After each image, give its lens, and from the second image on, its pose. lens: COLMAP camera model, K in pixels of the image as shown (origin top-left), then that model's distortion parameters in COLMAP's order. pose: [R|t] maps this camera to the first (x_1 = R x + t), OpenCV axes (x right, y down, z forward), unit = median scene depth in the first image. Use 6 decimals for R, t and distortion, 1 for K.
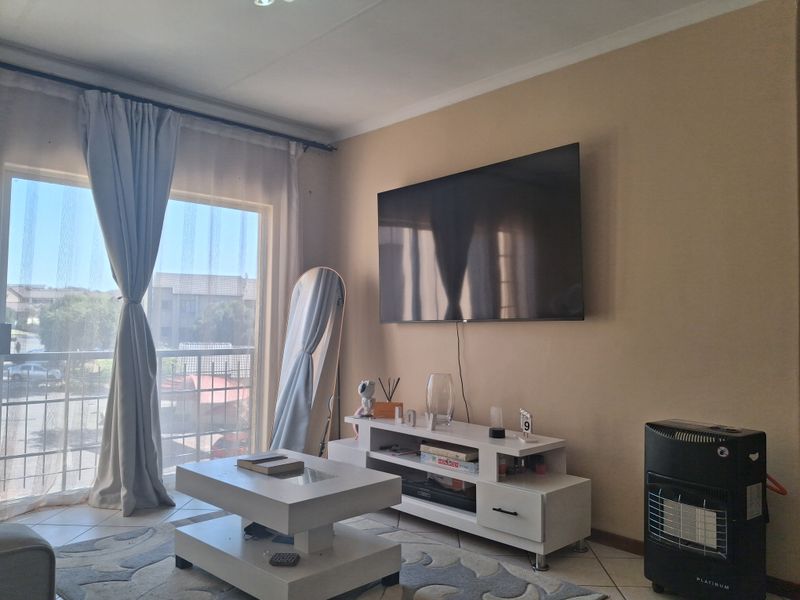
lens RADIAL K [[629.7, 0, 401.0], [0, 629.7, 295.5], [0, 0, 1]] dist [0.032647, -0.037962]
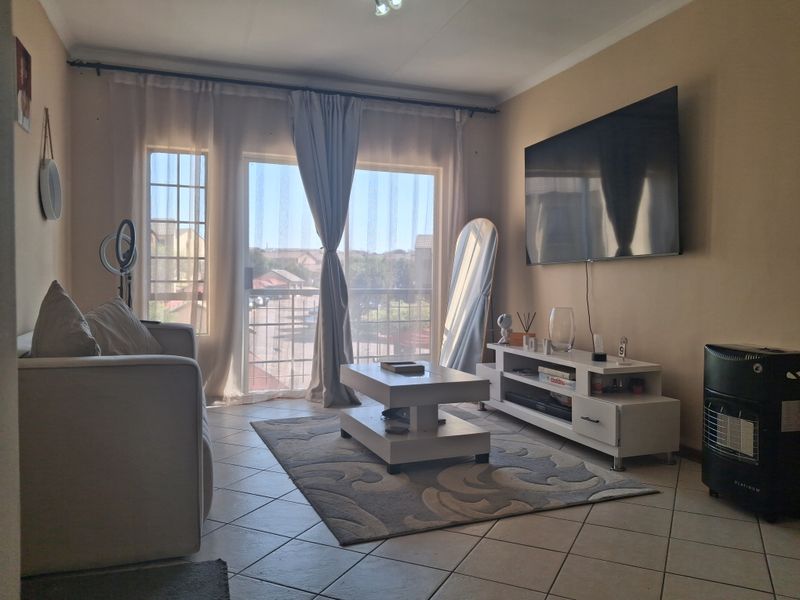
lens RADIAL K [[629.7, 0, 400.0], [0, 629.7, 301.8], [0, 0, 1]] dist [0.032647, -0.037962]
pose [[0.912479, 0.009674, -0.409010, 0.259048], [0.020249, 0.997427, 0.068766, 0.031061], [0.408623, -0.071029, 0.909935, -0.148724]]
